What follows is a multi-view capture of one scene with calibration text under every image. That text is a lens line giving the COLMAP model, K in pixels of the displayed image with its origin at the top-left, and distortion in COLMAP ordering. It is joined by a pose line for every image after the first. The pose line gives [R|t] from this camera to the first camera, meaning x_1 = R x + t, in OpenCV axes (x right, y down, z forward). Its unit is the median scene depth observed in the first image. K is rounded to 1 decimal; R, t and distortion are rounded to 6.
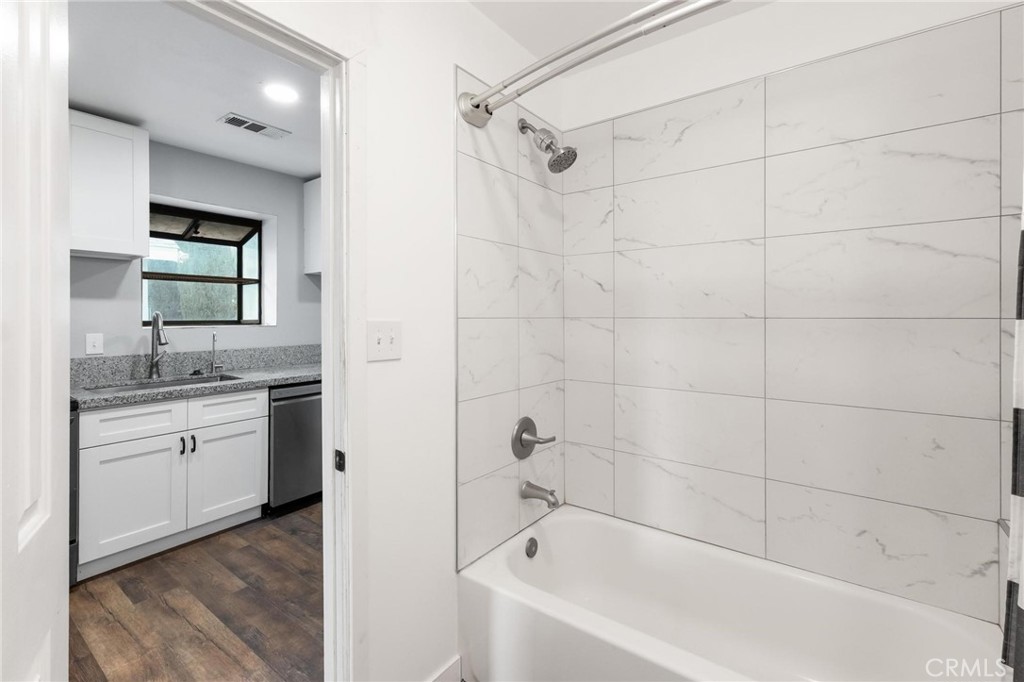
lens RADIAL K [[451.1, 0, 502.6], [0, 451.1, 318.8], [0, 0, 1]] dist [0.007144, 0.000388]
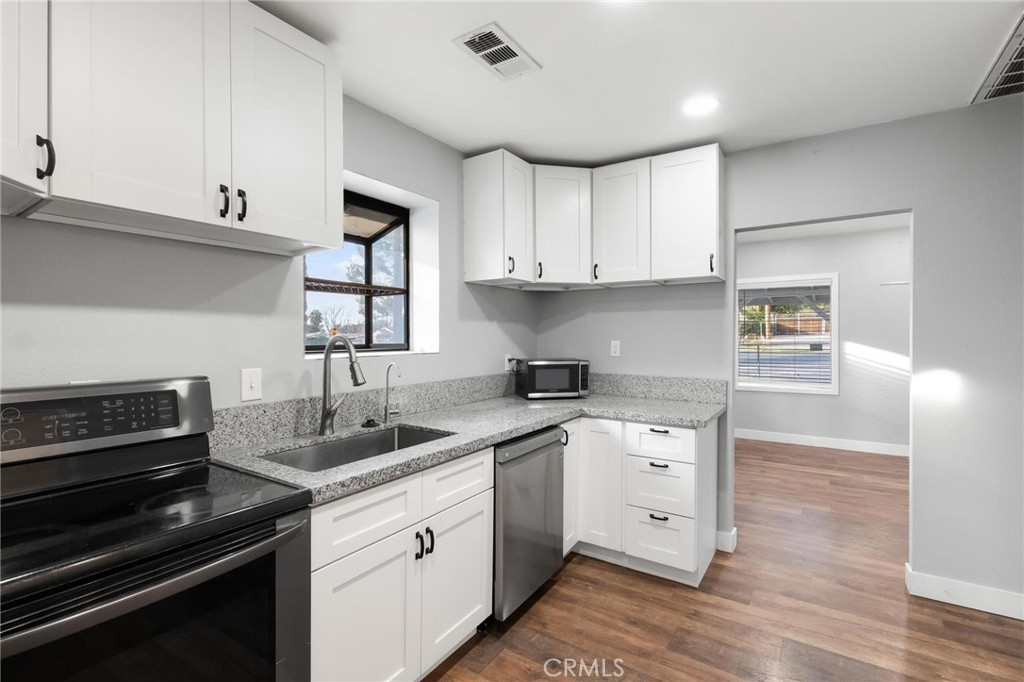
lens RADIAL K [[475.1, 0, 508.1], [0, 475.1, 336.9], [0, 0, 1]] dist [0.001423, -0.000180]
pose [[0.998300, -0.000025, 0.058284, -0.538095], [0.000084, 0.999999, -0.000998, -0.010824], [-0.058284, 0.001002, 0.998300, 0.283595]]
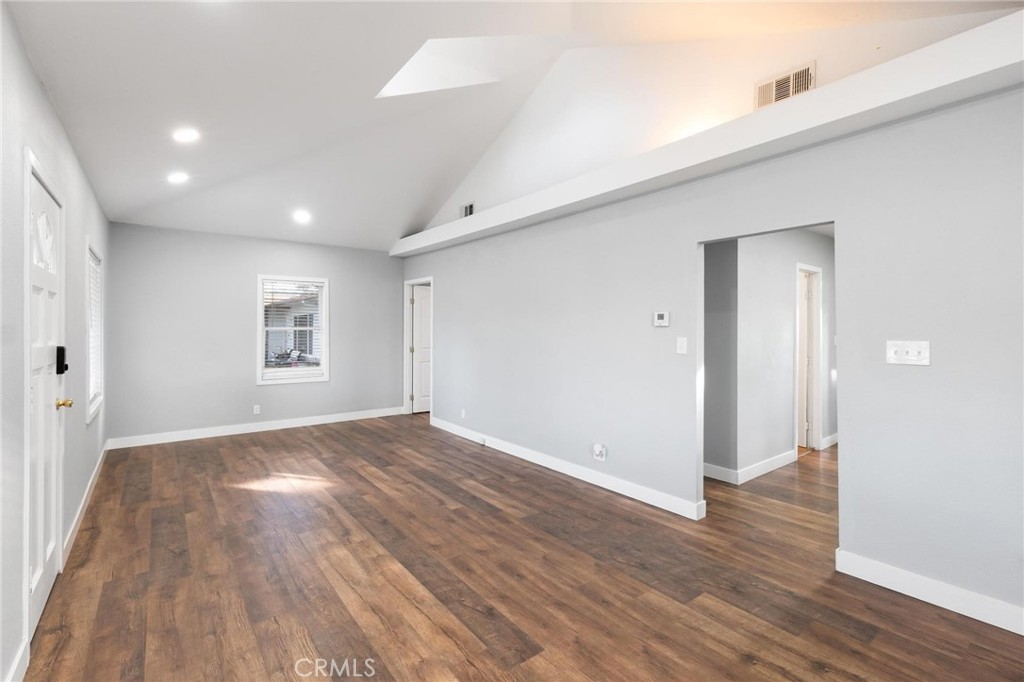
lens RADIAL K [[449.5, 0, 501.9], [0, 449.5, 329.2], [0, 0, 1]] dist [0.006226, 0.000460]
pose [[-0.962069, -0.000084, 0.272805, 0.412202], [-0.000839, 0.999996, -0.002652, -0.022770], [-0.272803, -0.002780, -0.962066, 2.331259]]
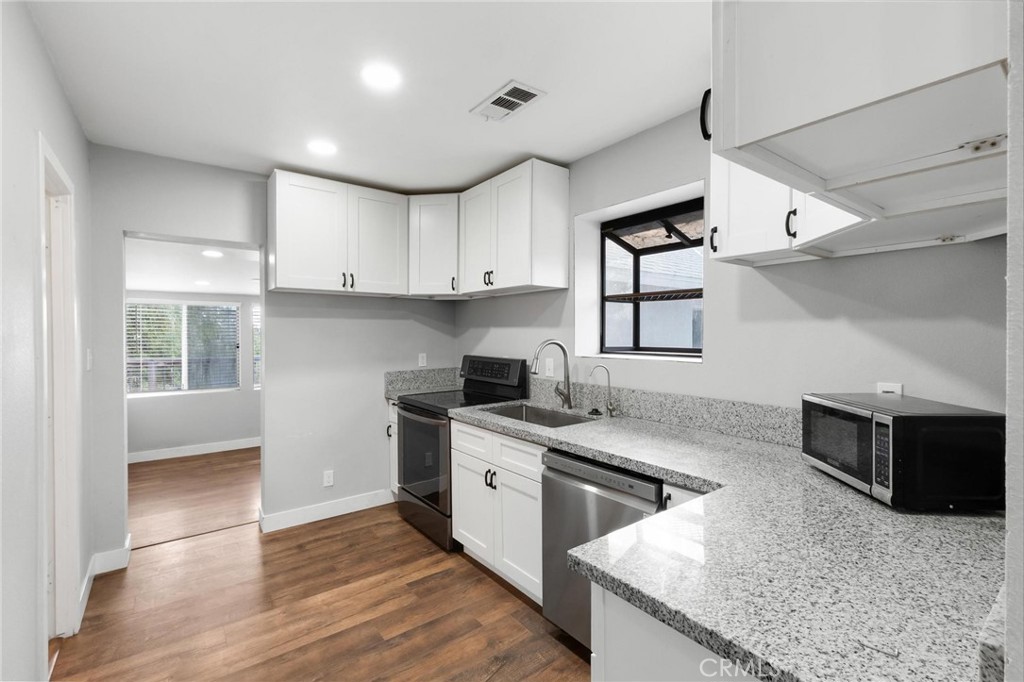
lens RADIAL K [[455.3, 0, 509.8], [0, 455.3, 336.0], [0, 0, 1]] dist [0.002838, 0.000480]
pose [[-0.278799, 0.010419, -0.960293, 0.194922], [0.000249, 0.999942, 0.010777, -0.032726], [0.960349, 0.002766, -0.278786, 1.143884]]
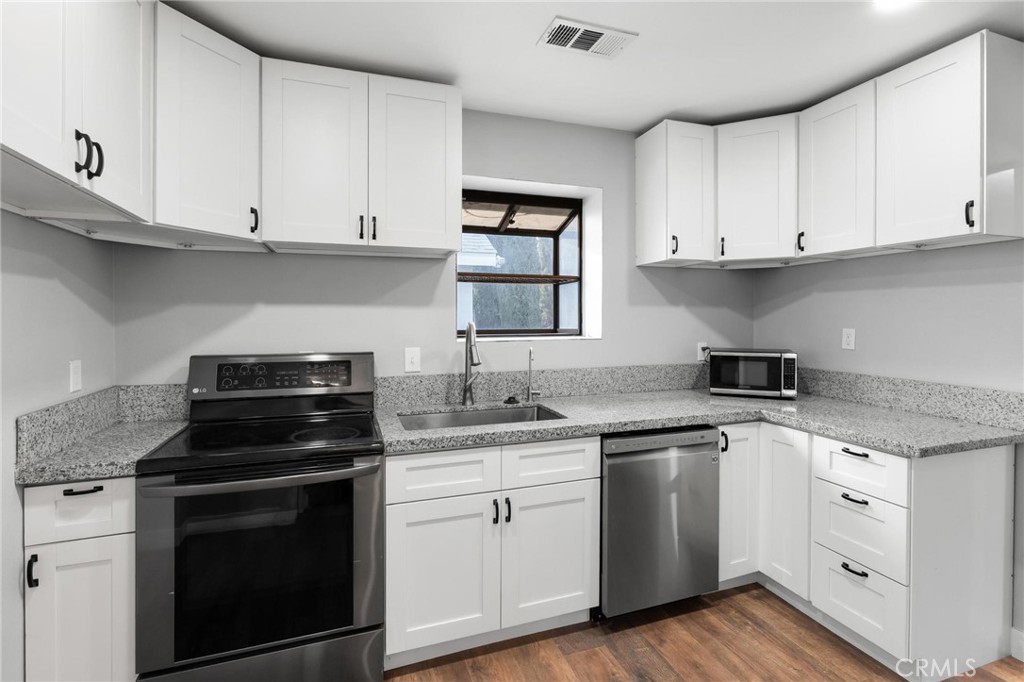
lens RADIAL K [[482.6, 0, 510.7], [0, 482.6, 319.7], [0, 0, 1]] dist [0.001250, 0.000599]
pose [[0.828205, 0.001817, -0.560422, -0.228528], [-0.001455, 0.999998, 0.001091, -0.019238], [0.560423, -0.000088, 0.828206, 0.335335]]
